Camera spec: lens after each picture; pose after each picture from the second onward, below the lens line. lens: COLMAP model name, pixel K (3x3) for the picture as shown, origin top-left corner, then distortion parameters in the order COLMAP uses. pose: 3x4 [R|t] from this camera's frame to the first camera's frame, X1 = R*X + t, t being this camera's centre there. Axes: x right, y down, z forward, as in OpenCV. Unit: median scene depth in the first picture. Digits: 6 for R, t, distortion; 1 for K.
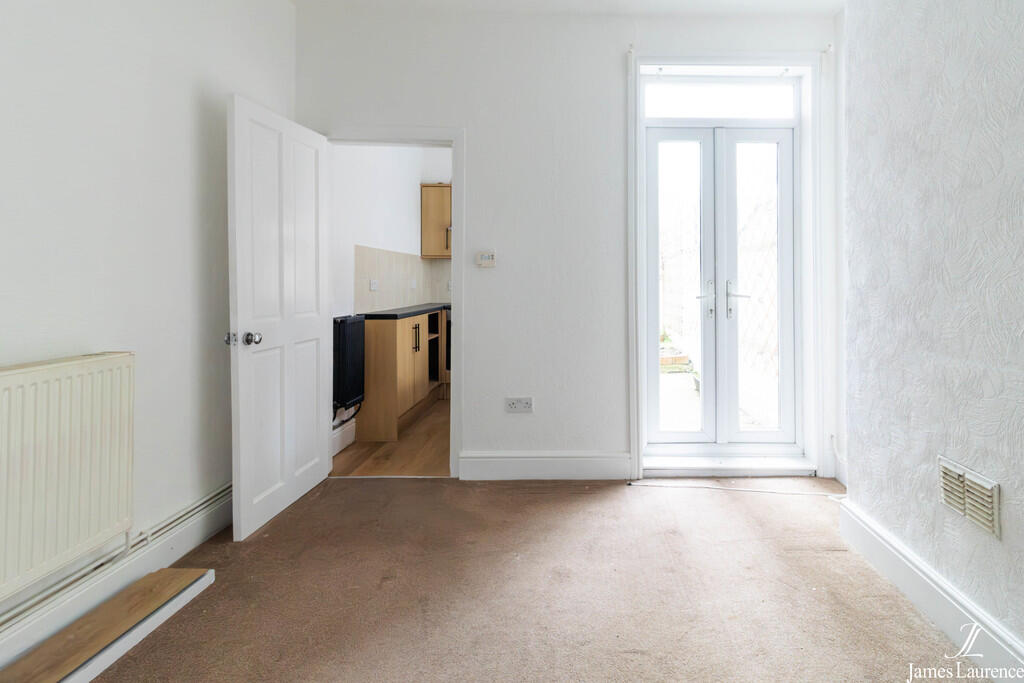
lens RADIAL K [[519.5, 0, 511.6], [0, 519.5, 274.7], [0, 0, 1]] dist [0.003680, 0.000239]
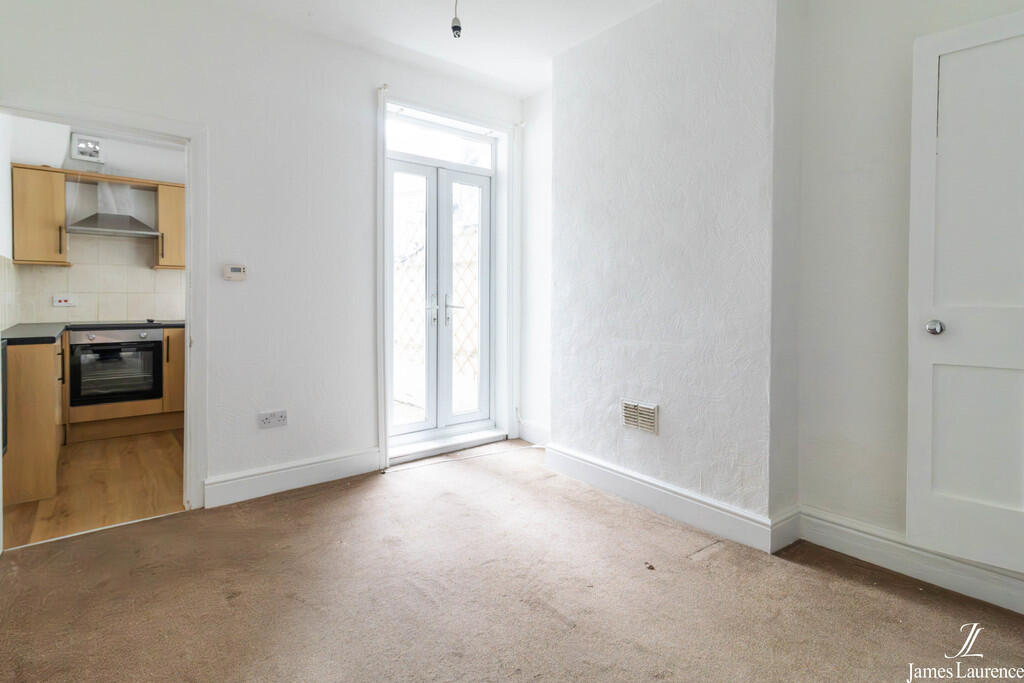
lens RADIAL K [[500.3, 0, 511.3], [0, 500.3, 301.6], [0, 0, 1]] dist [0.000059, -0.000244]
pose [[0.795278, -0.007943, 0.606193, -0.200894], [-0.008678, 0.999663, 0.024484, -0.002091], [-0.606183, -0.024732, 0.794941, -0.032809]]
